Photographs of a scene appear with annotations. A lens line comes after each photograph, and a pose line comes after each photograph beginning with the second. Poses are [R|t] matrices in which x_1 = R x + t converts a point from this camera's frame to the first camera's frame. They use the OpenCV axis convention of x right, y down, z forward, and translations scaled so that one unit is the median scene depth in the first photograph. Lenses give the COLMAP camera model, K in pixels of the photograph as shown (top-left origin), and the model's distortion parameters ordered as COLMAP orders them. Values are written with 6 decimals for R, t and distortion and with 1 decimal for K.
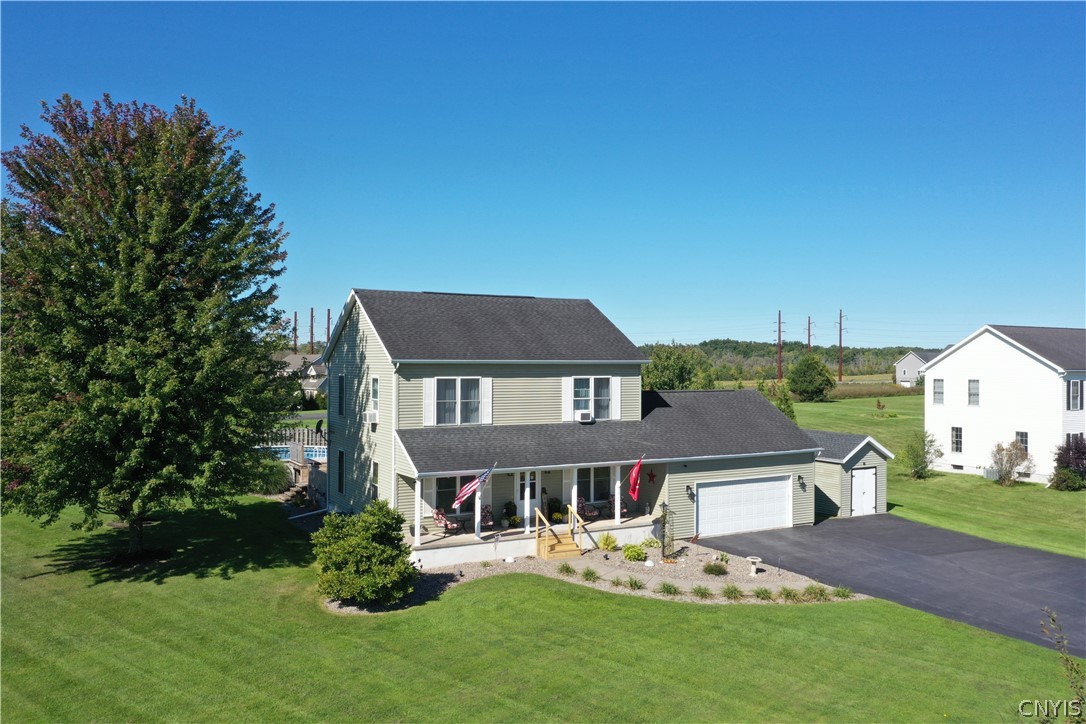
lens RADIAL K [[861.6, 0, 544.7], [0, 861.6, 361.9], [0, 0, 1]] dist [-0.006338, -0.007866]
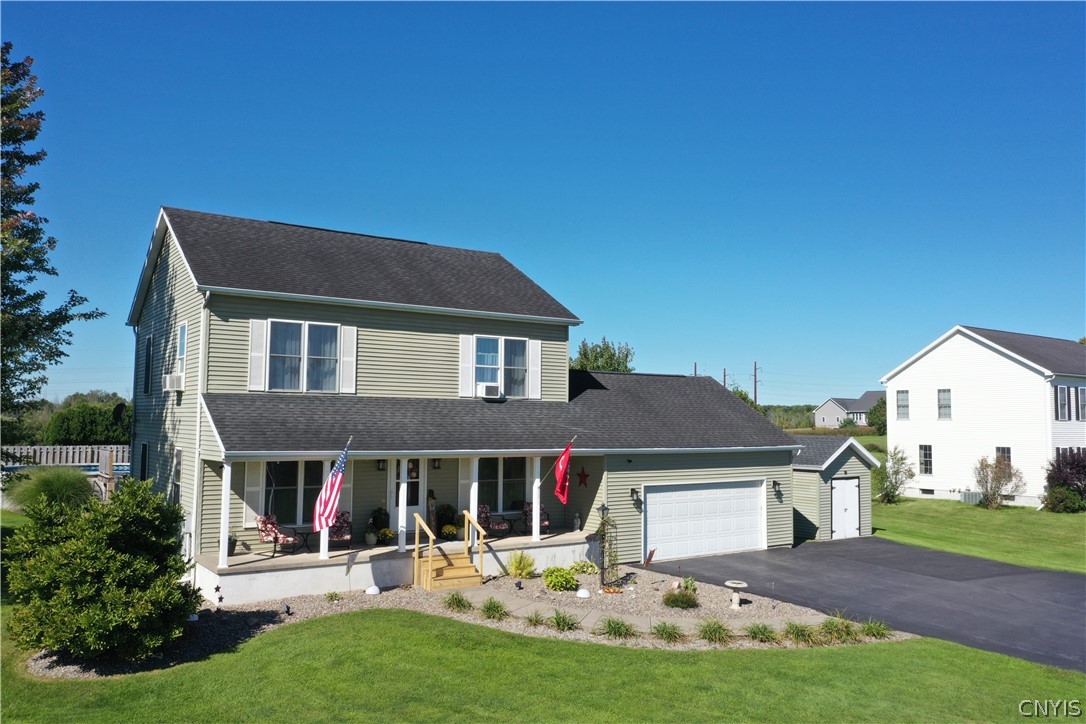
lens RADIAL K [[861.6, 0, 546.0], [0, 861.6, 359.5], [0, 0, 1]] dist [-0.006338, -0.007866]
pose [[0.995017, 0.013234, 0.098825, 0.021821], [-0.006306, 0.997520, -0.070094, 0.090798], [-0.099508, 0.069122, 0.992633, 0.295937]]
